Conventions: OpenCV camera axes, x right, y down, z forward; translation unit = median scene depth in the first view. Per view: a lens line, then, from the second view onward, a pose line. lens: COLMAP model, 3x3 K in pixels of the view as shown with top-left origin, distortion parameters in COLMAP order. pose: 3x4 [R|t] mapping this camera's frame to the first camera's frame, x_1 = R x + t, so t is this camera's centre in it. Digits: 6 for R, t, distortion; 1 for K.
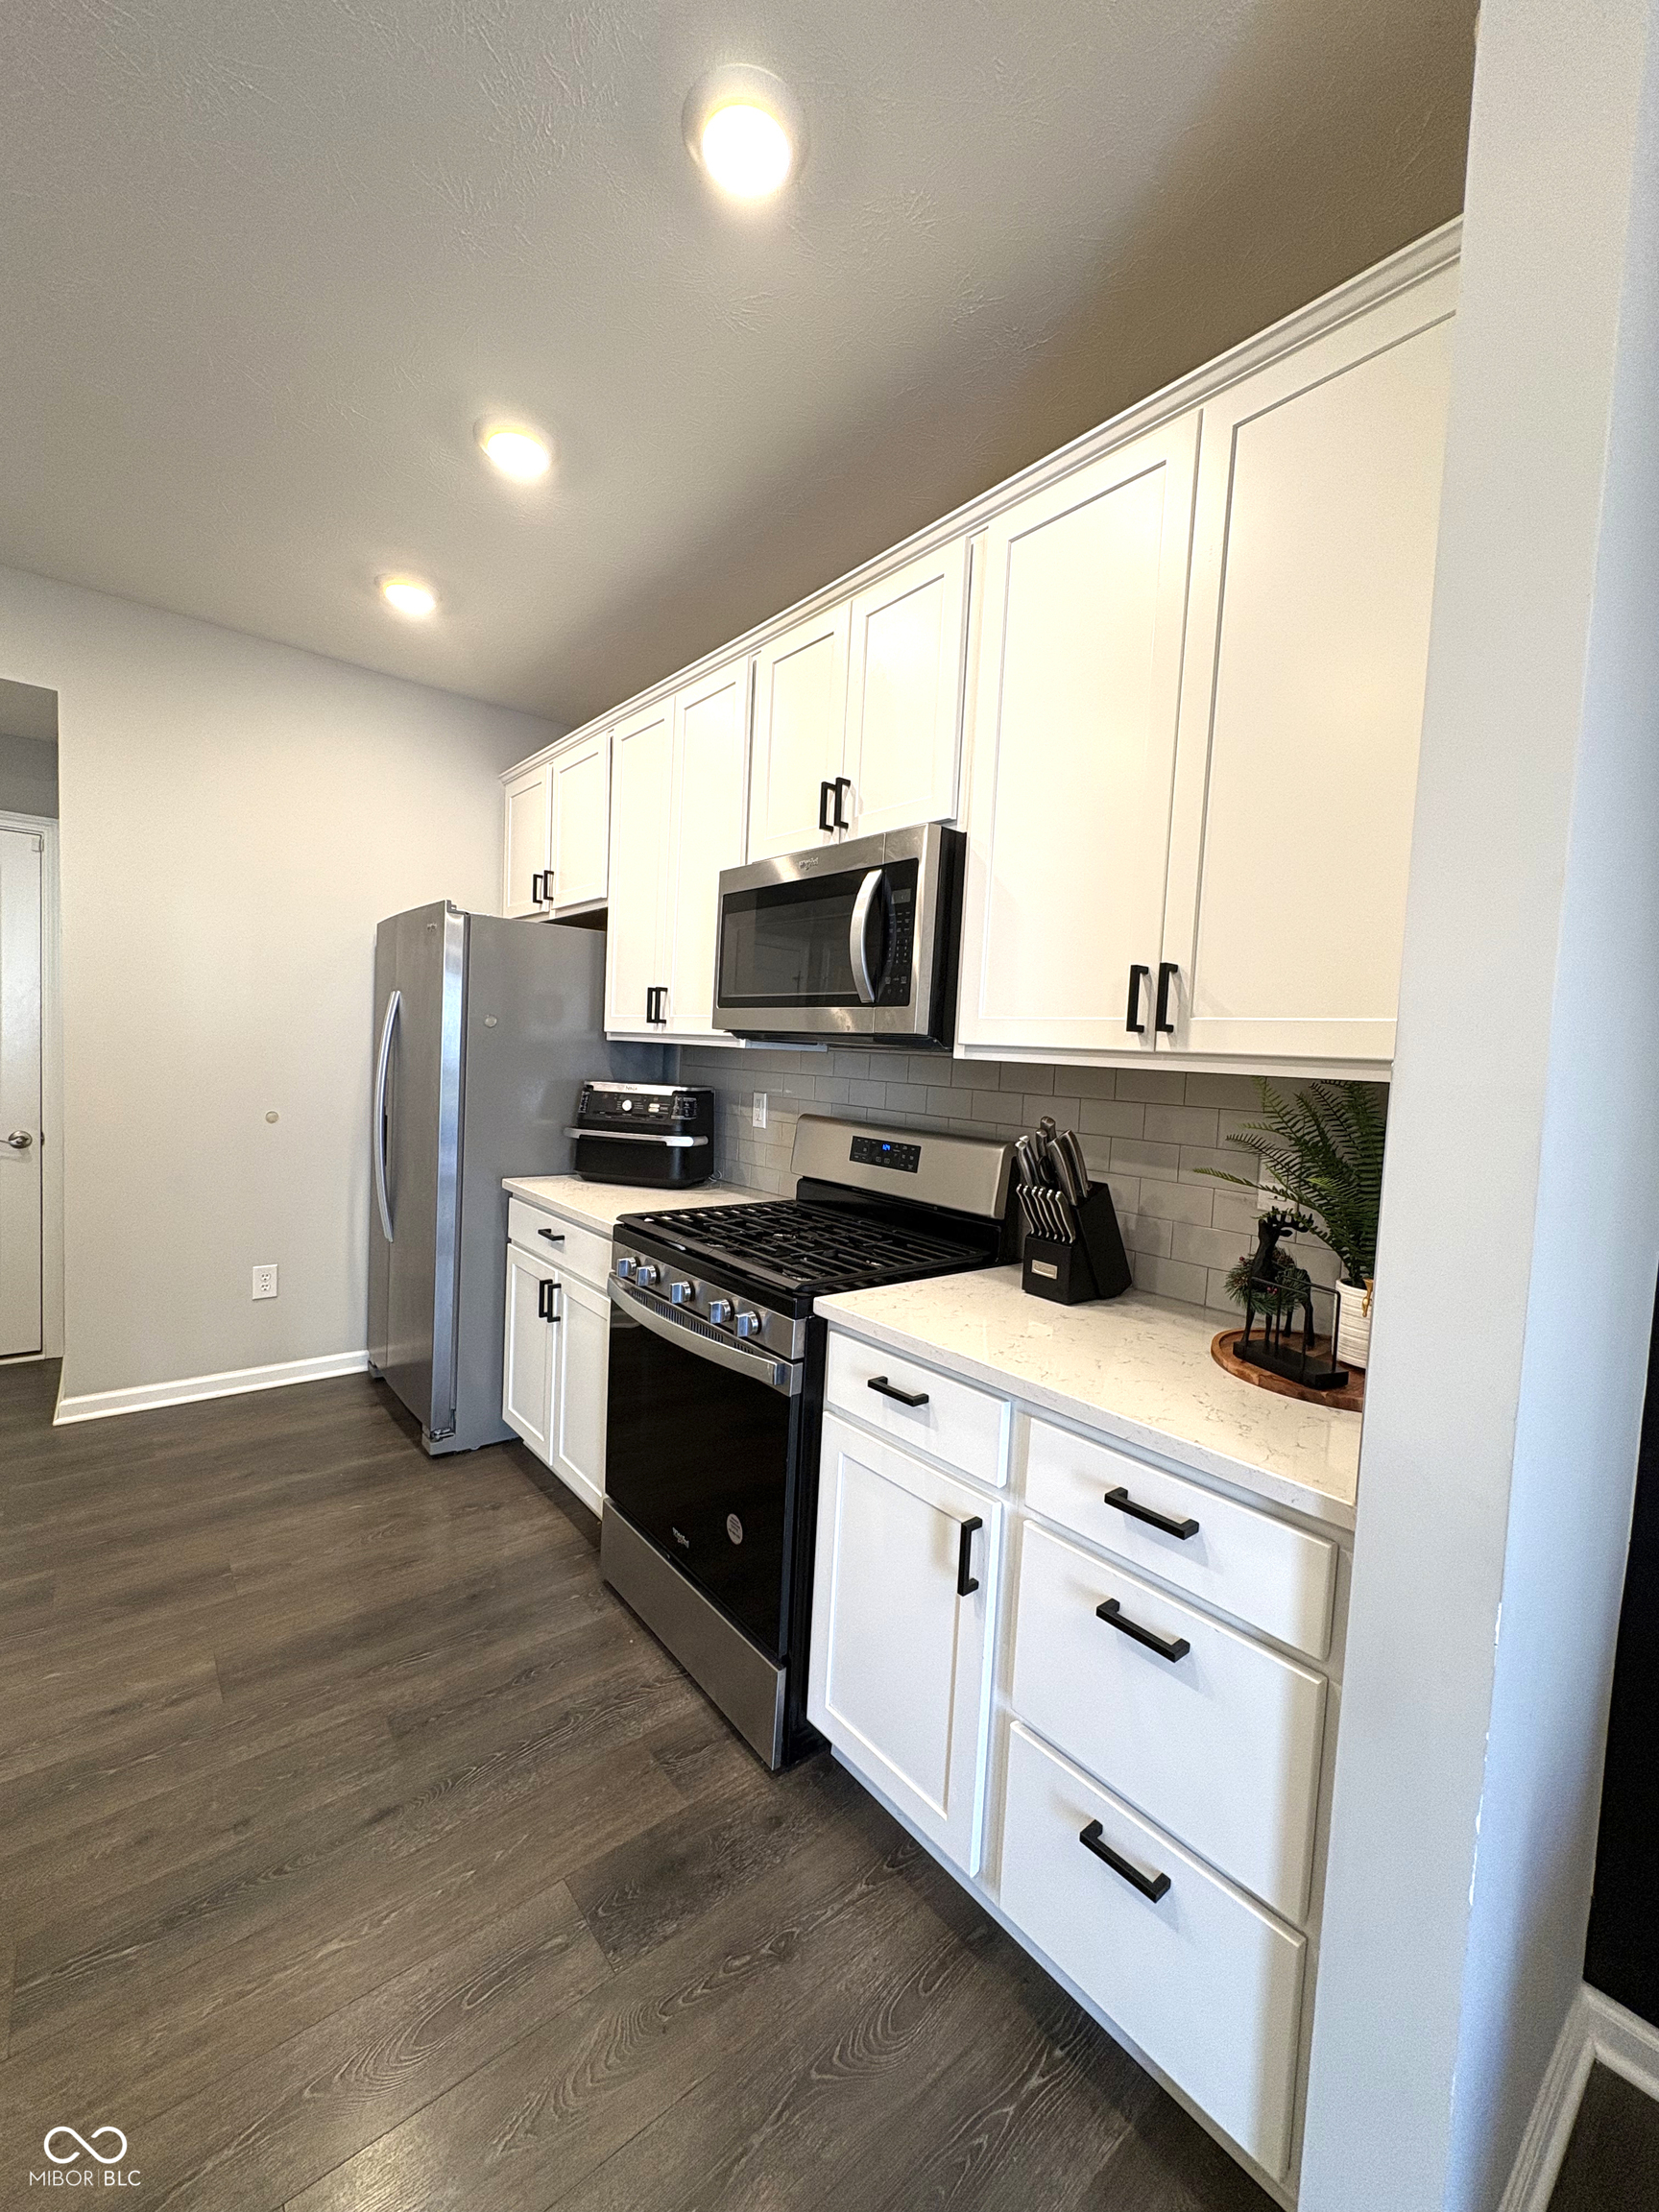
lens RADIAL K [[879.0, 0, 840.5], [0, 879.0, 1108.6], [0, 0, 1]] dist [-0.000551, -0.001056]
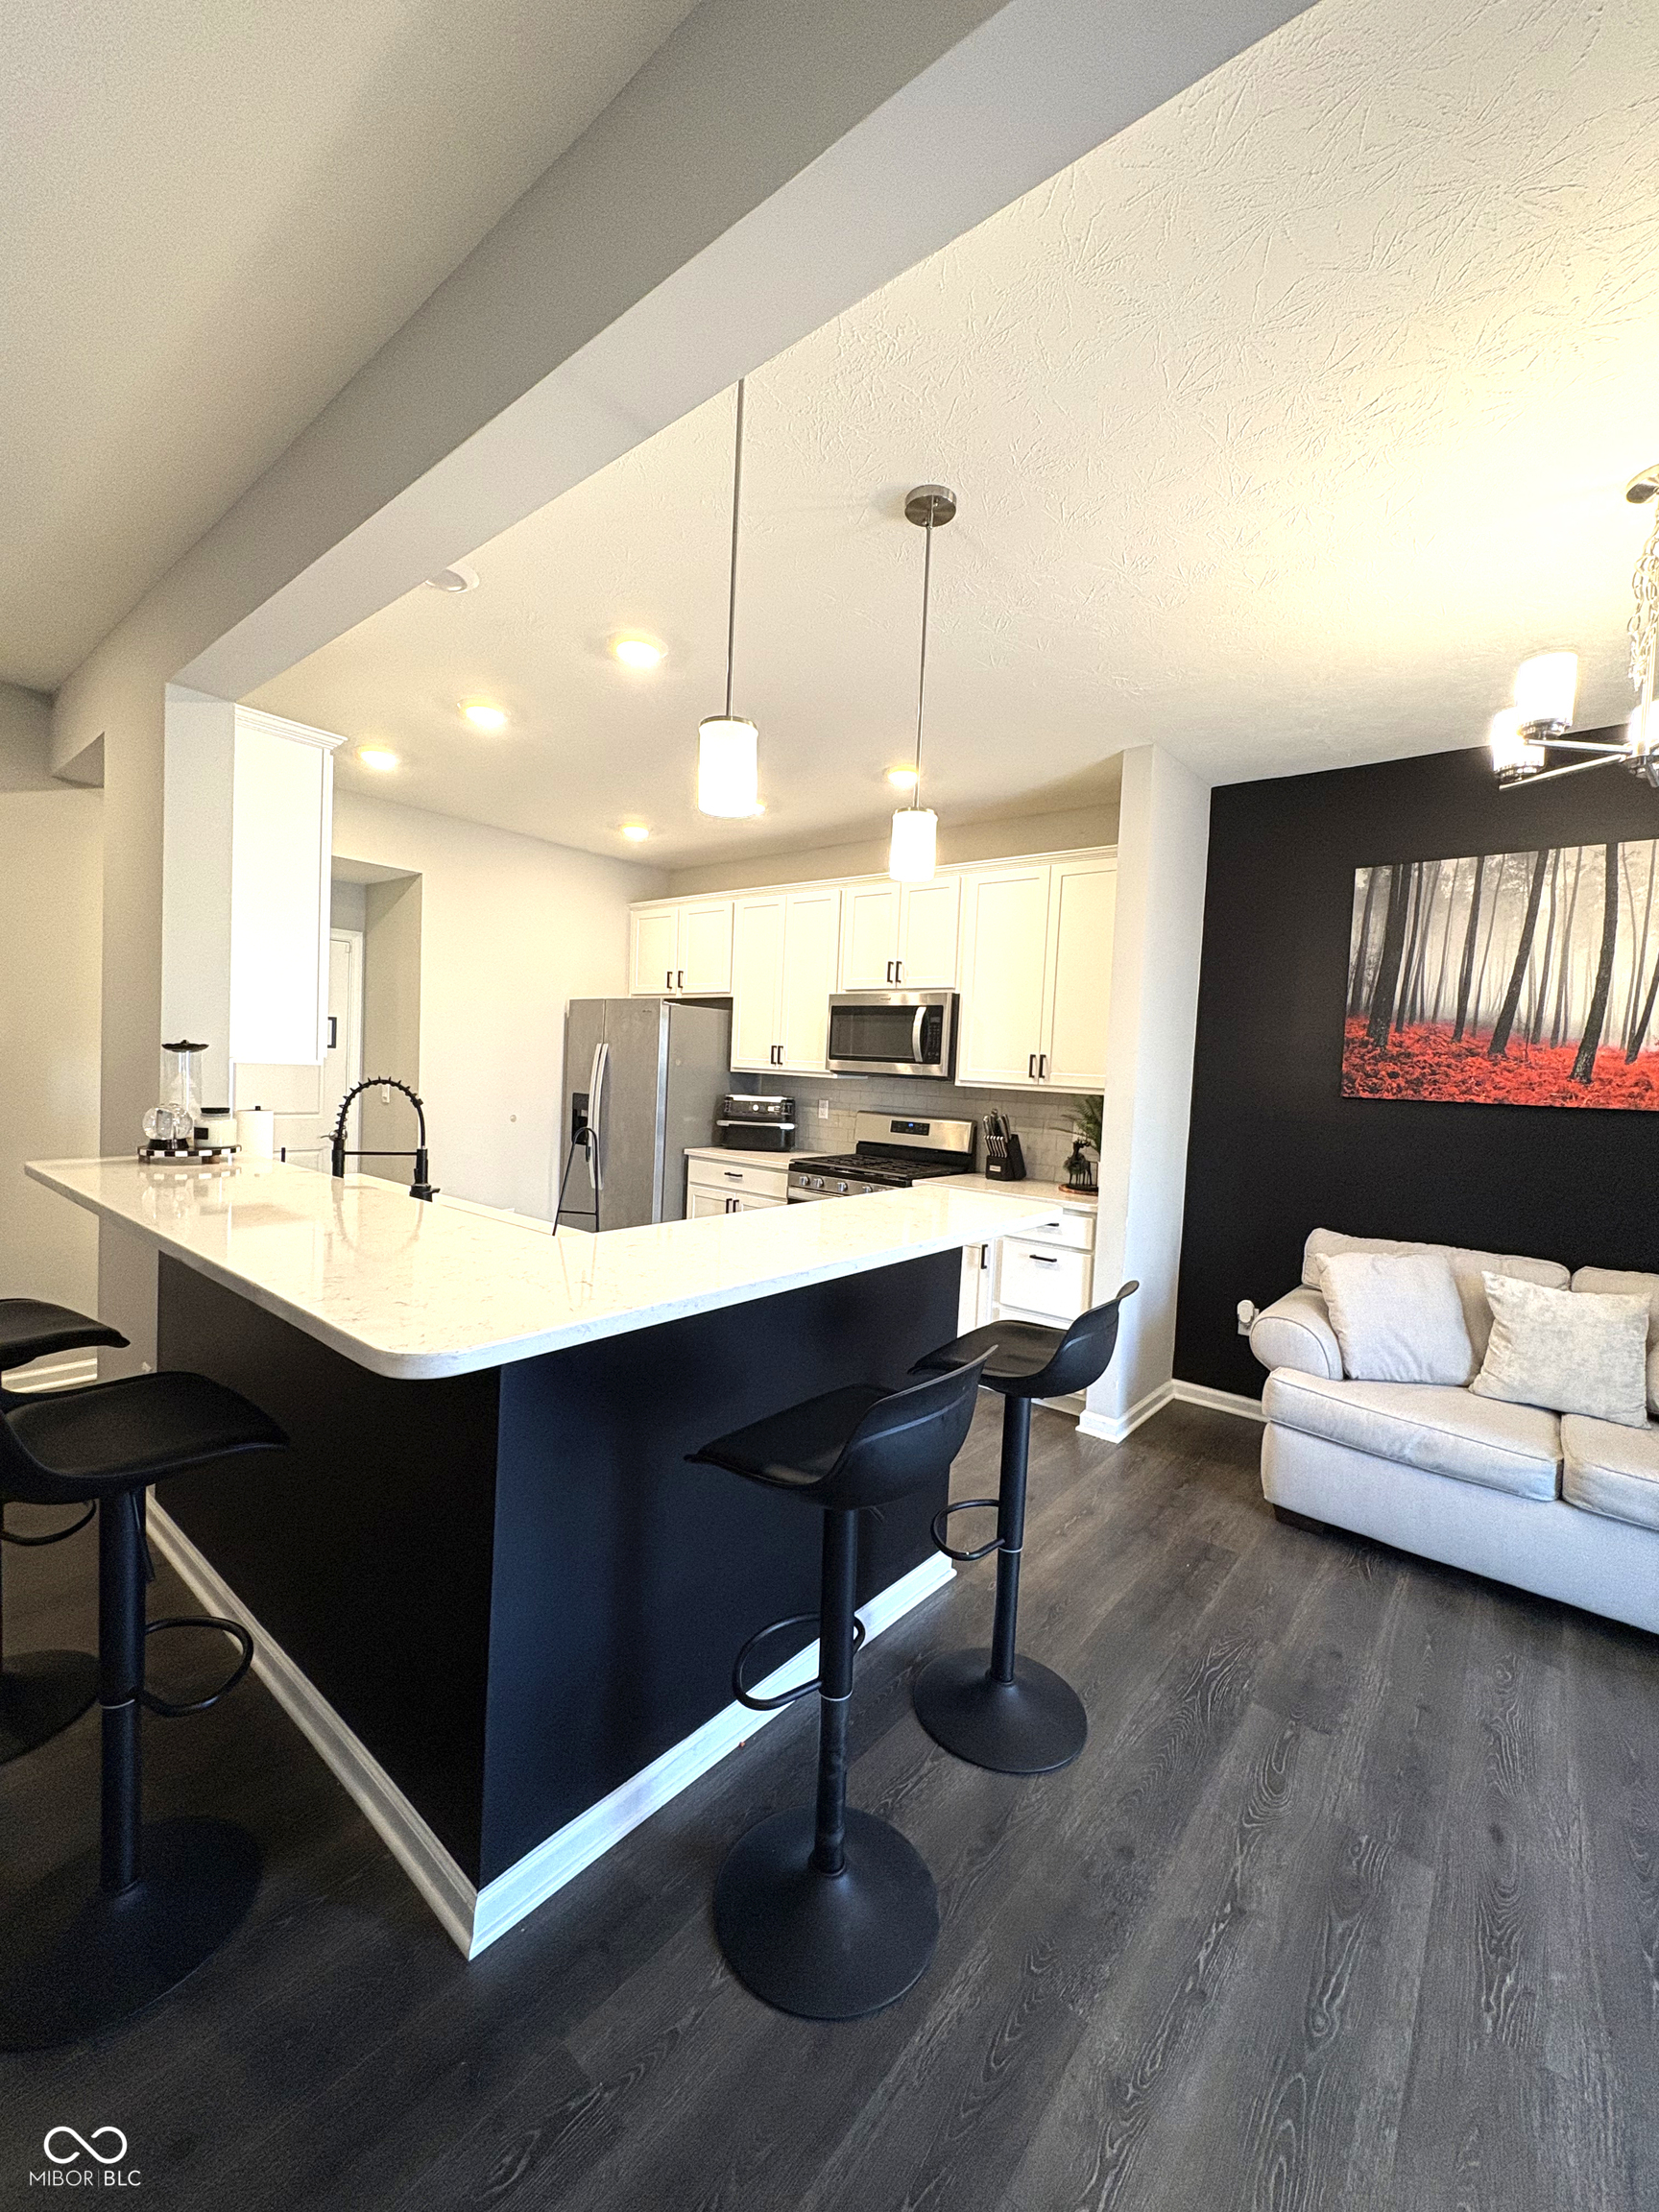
lens RADIAL K [[879.0, 0, 842.0], [0, 879.0, 1116.3], [0, 0, 1]] dist [-0.000551, -0.001056]
pose [[0.981620, -0.017138, 0.190073, -0.598259], [0.015691, 0.999835, 0.009111, 0.000725], [-0.190198, -0.005961, 0.981728, -1.236277]]
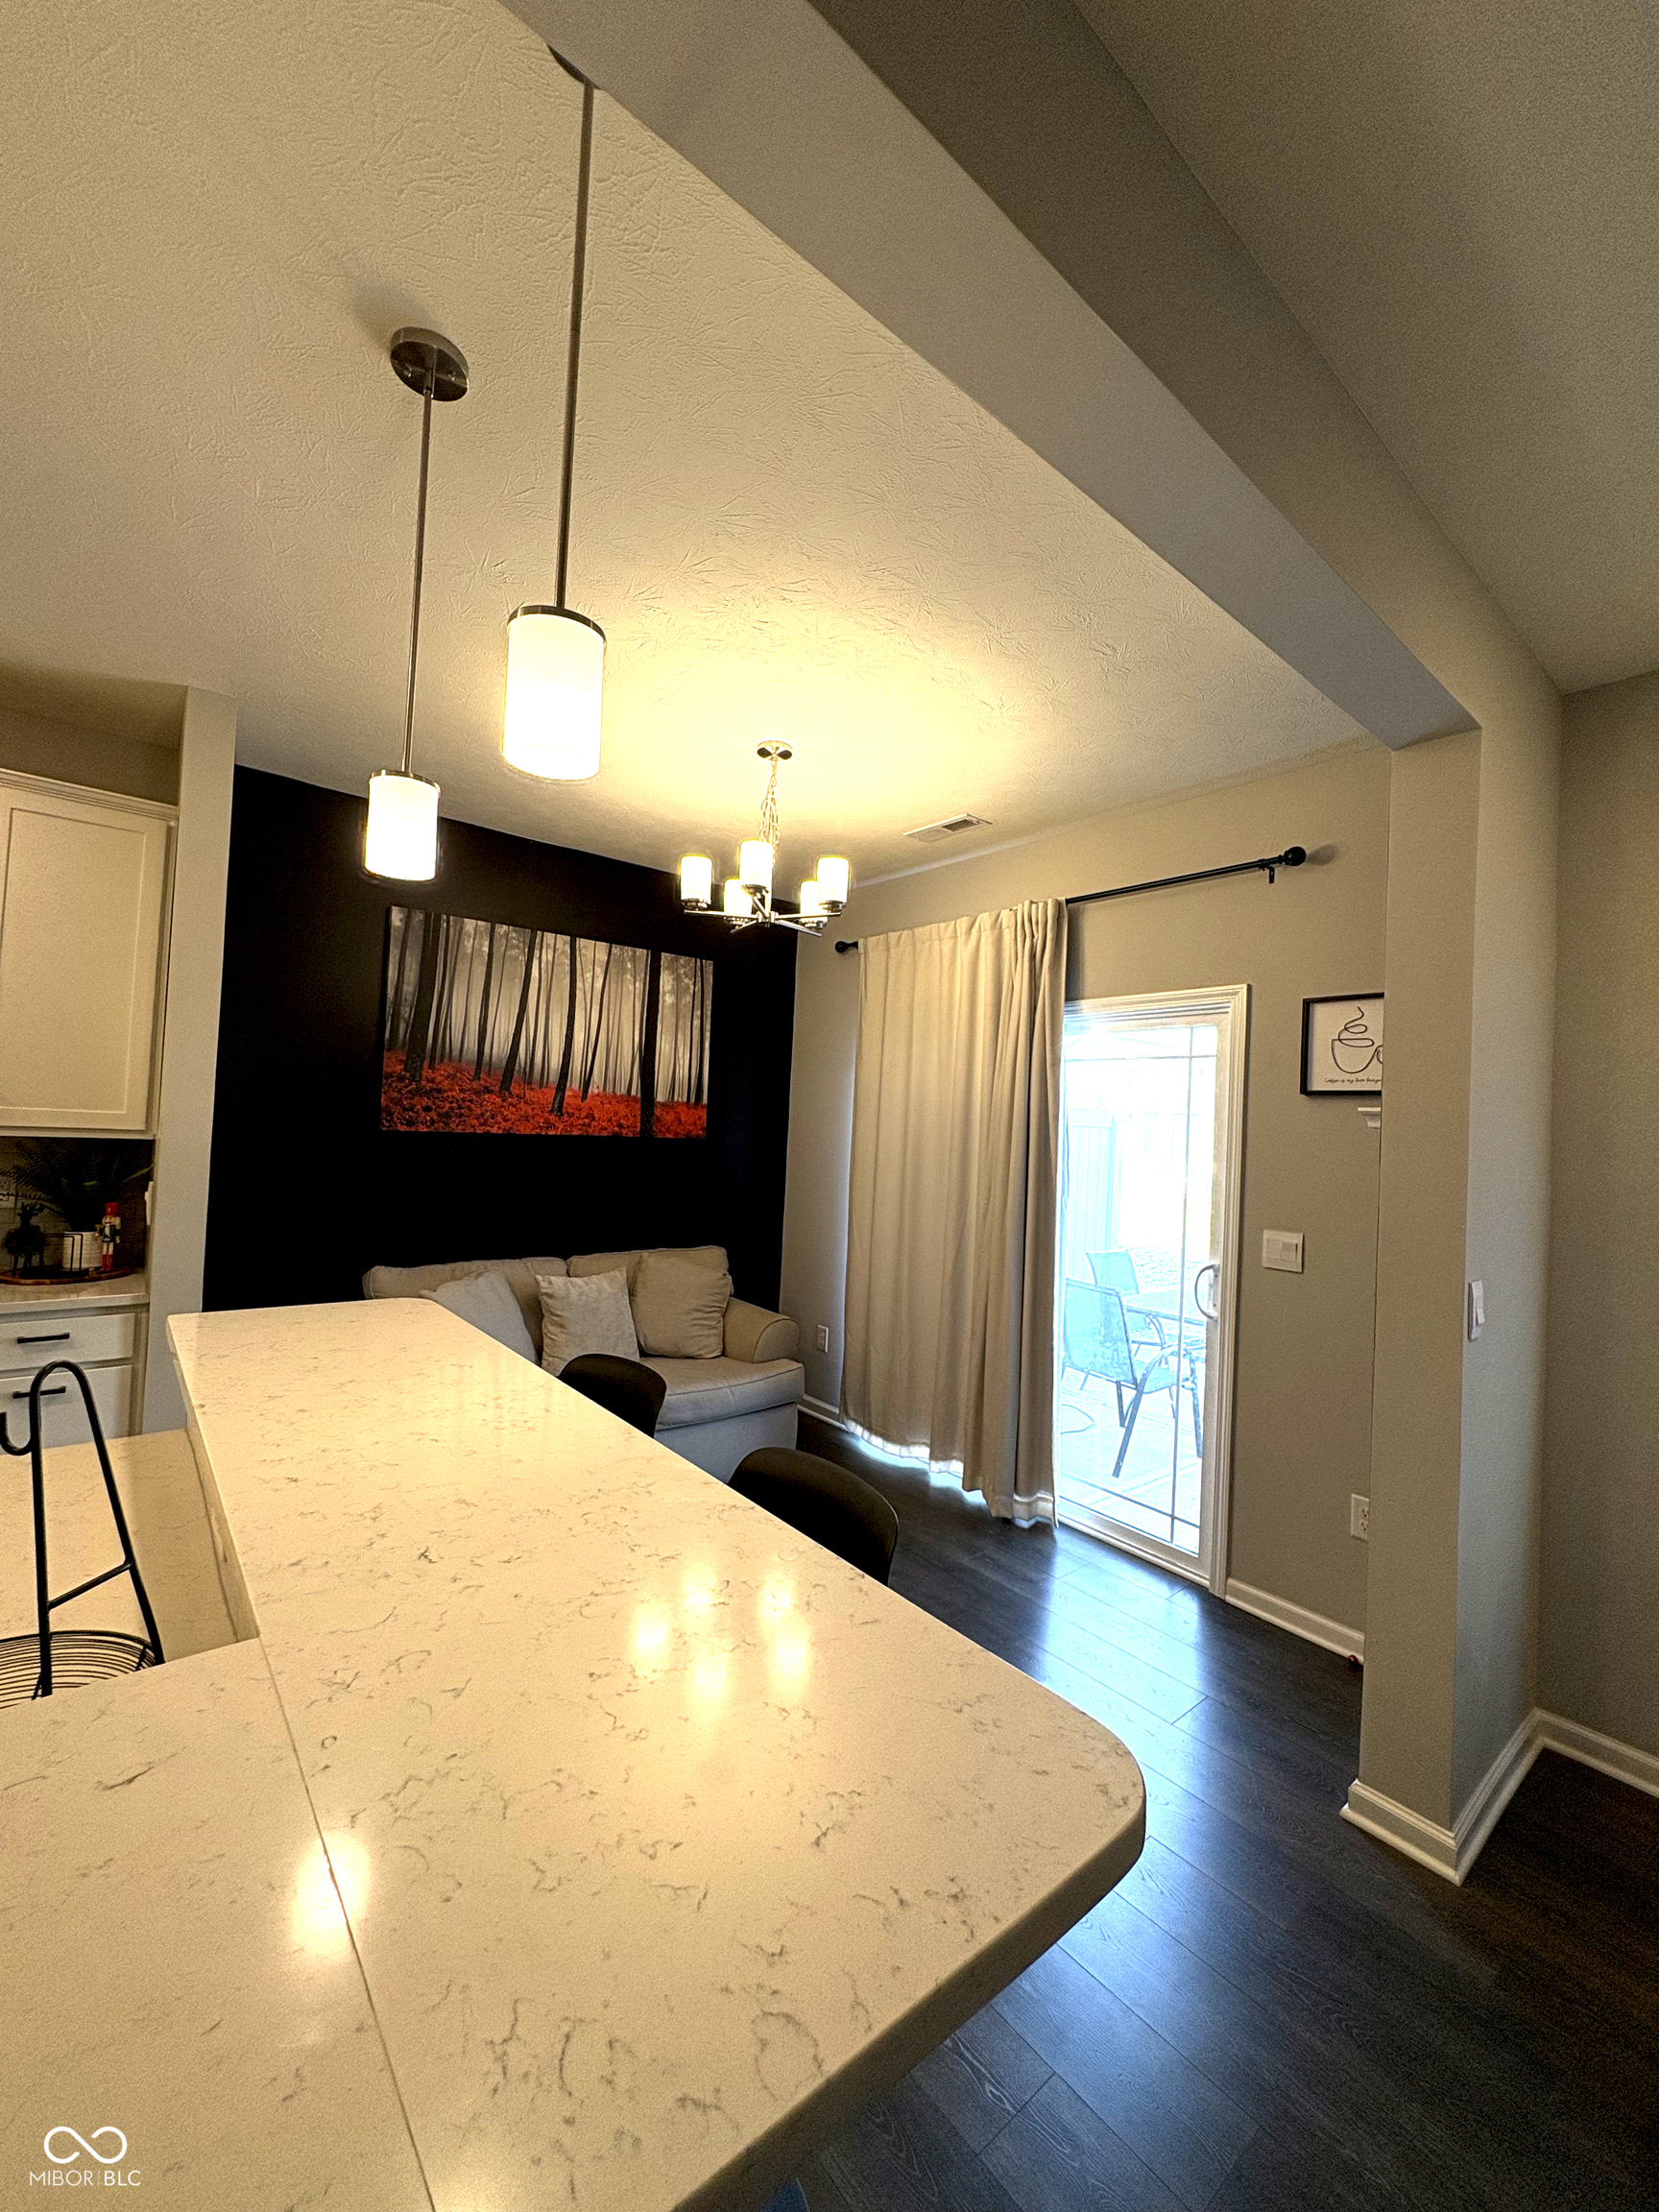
lens RADIAL K [[879.0, 0, 838.9], [0, 879.0, 1105.0], [0, 0, 1]] dist [-0.000551, -0.001056]
pose [[-0.000145, -0.024287, 0.999705, -1.053664], [0.012942, 0.999621, 0.024287, -0.092547], [-0.999916, 0.012941, 0.000169, -0.582169]]
